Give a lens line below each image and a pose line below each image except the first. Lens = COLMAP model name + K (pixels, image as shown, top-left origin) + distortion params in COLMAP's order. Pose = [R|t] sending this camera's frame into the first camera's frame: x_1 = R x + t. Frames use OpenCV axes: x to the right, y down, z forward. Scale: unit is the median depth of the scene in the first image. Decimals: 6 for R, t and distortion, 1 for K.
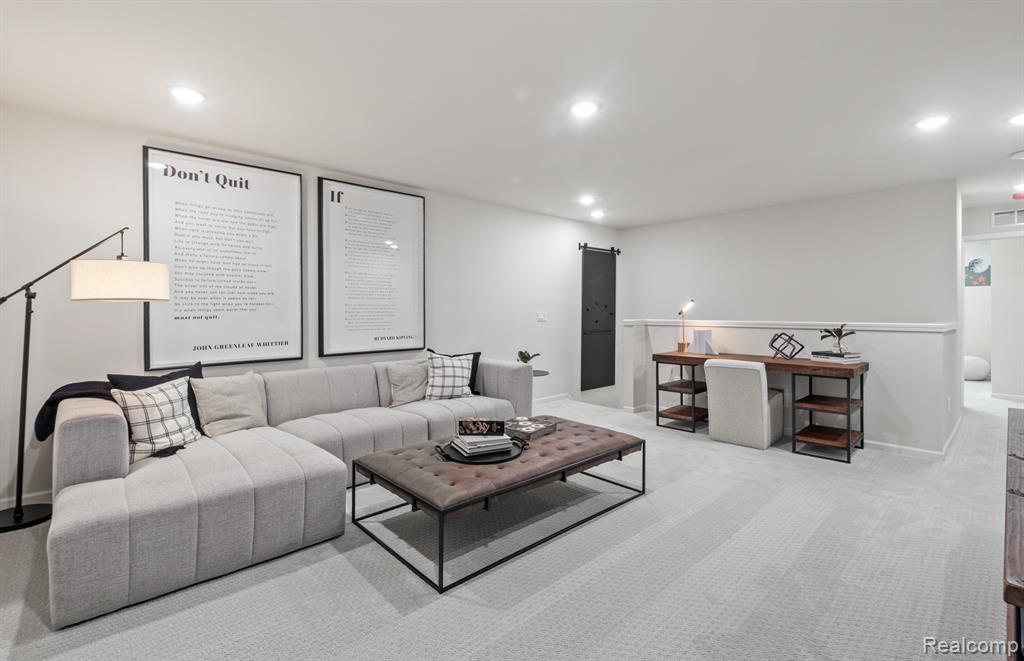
lens RADIAL K [[453.8, 0, 510.3], [0, 453.8, 315.3], [0, 0, 1]] dist [0.000888, 0.000033]
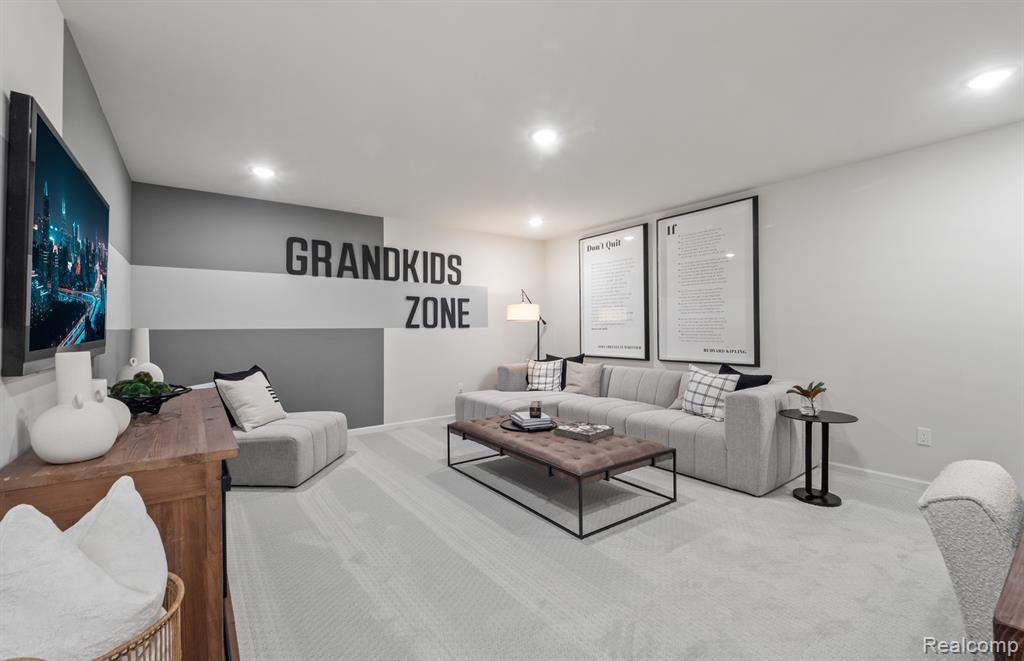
lens RADIAL K [[435.3, 0, 512.0], [0, 435.3, 330.5], [0, 0, 1]] dist [-0.000047, -0.000016]
pose [[-0.108041, 0.009528, -0.994101, 0.972461], [-0.005030, 0.999936, 0.010131, -0.003710], [0.994134, 0.006095, -0.107986, 0.838298]]
